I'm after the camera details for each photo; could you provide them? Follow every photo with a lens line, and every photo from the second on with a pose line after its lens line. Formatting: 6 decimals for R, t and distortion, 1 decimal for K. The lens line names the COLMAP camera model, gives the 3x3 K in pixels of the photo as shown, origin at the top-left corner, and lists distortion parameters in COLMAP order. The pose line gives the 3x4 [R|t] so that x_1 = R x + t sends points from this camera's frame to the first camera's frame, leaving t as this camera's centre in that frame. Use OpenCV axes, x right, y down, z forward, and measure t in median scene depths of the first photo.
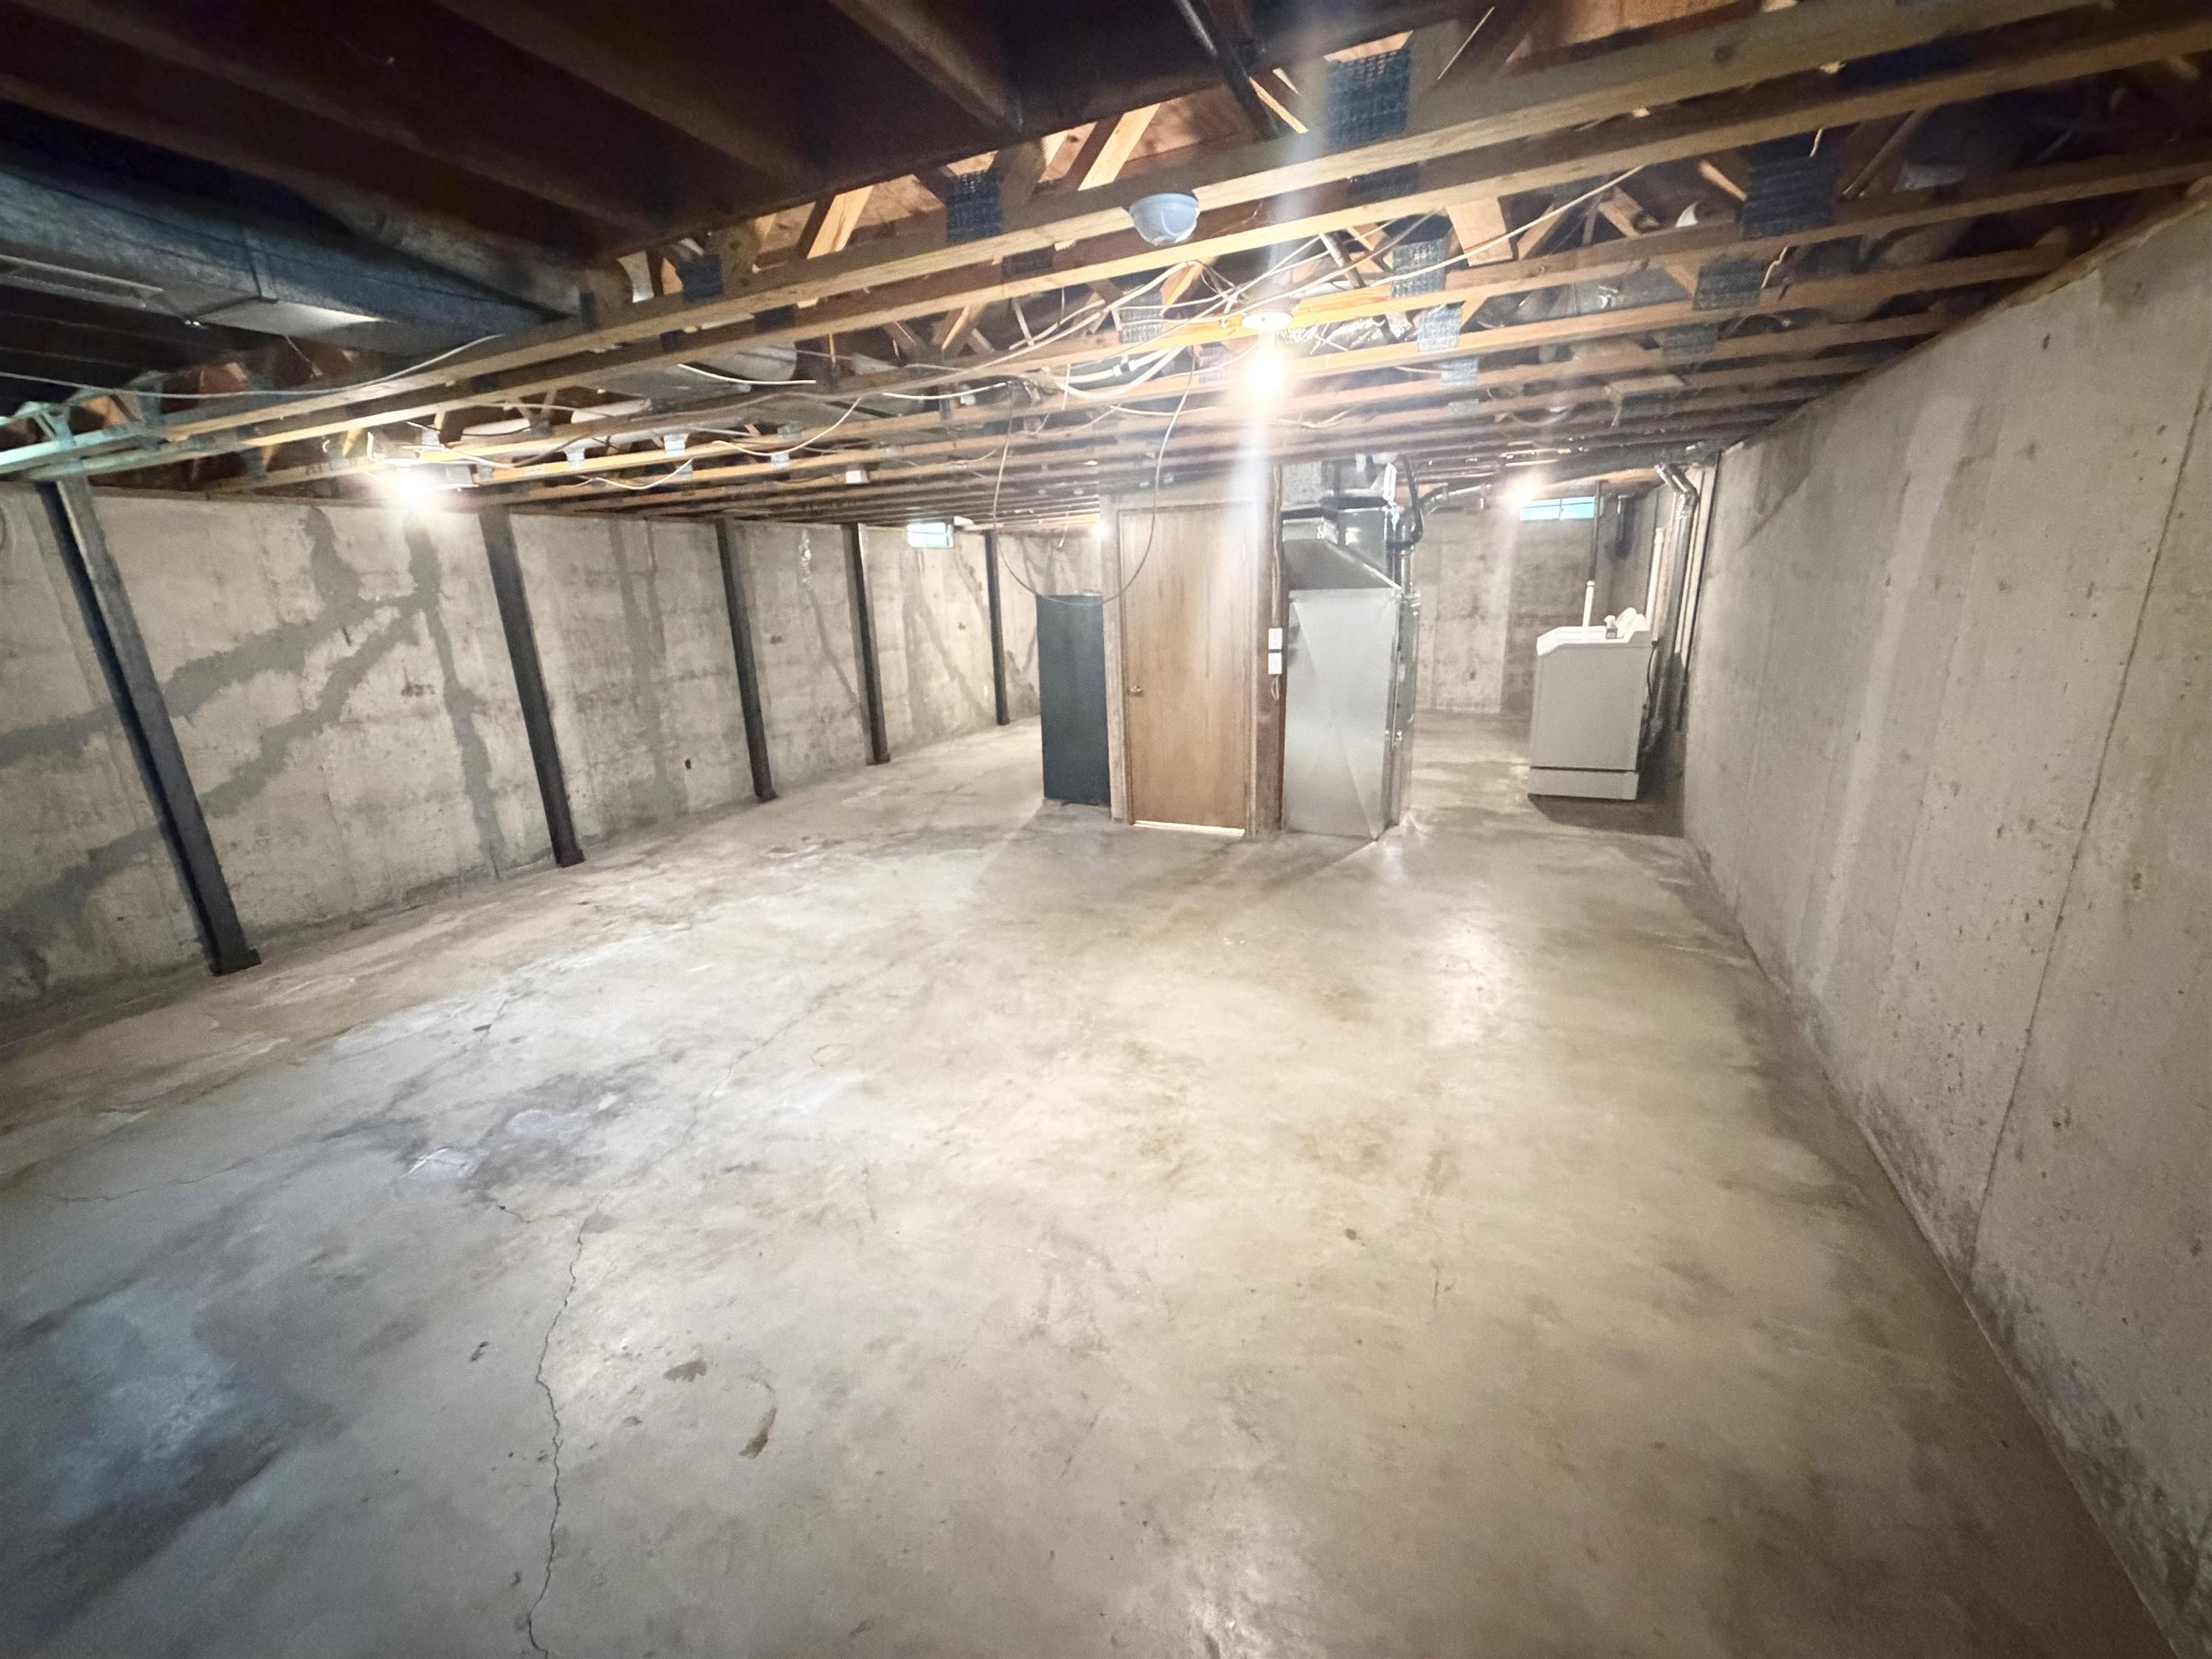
lens RADIAL K [[882.1, 0, 1106.0], [0, 882.1, 829.5], [0, 0, 1]] dist [0.007162, -0.000113]
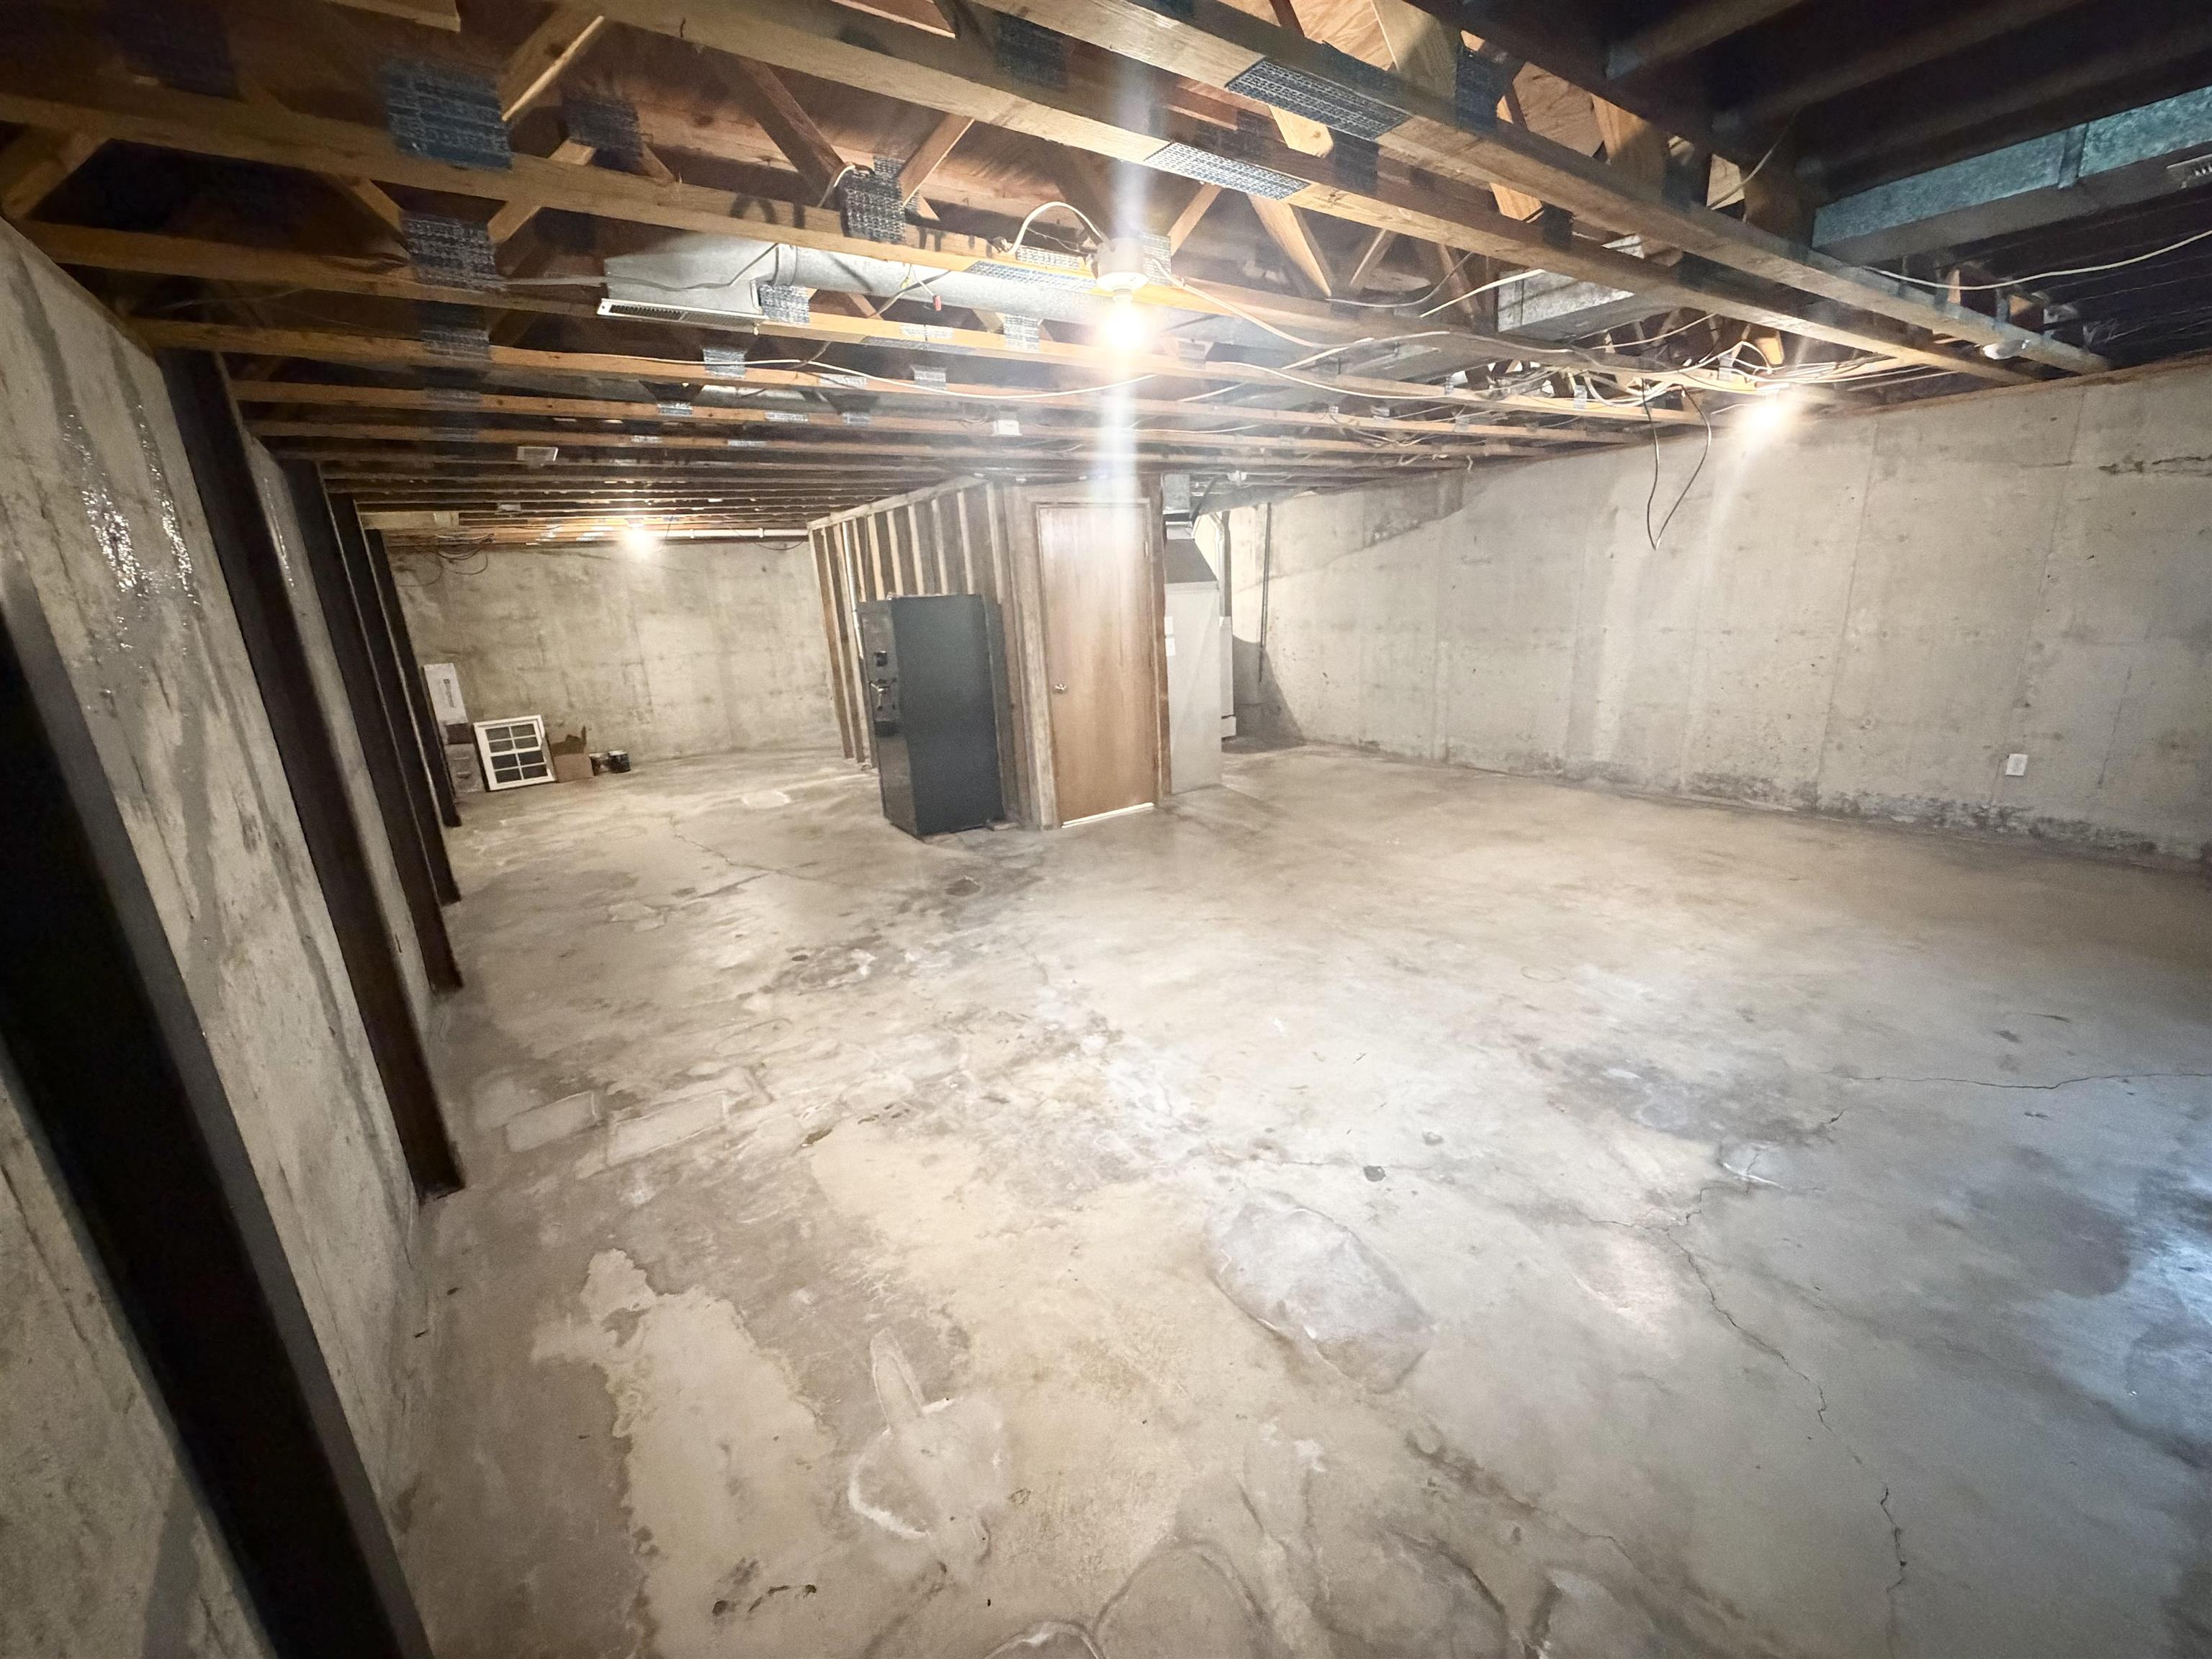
lens RADIAL K [[882.1, 0, 1106.0], [0, 882.1, 829.5], [0, 0, 1]] dist [0.007162, -0.000113]
pose [[0.499735, -0.225269, 0.836372, -0.969651], [0.270921, 0.957793, 0.096097, -0.106603], [-0.822719, 0.178567, 0.539673, 0.564118]]
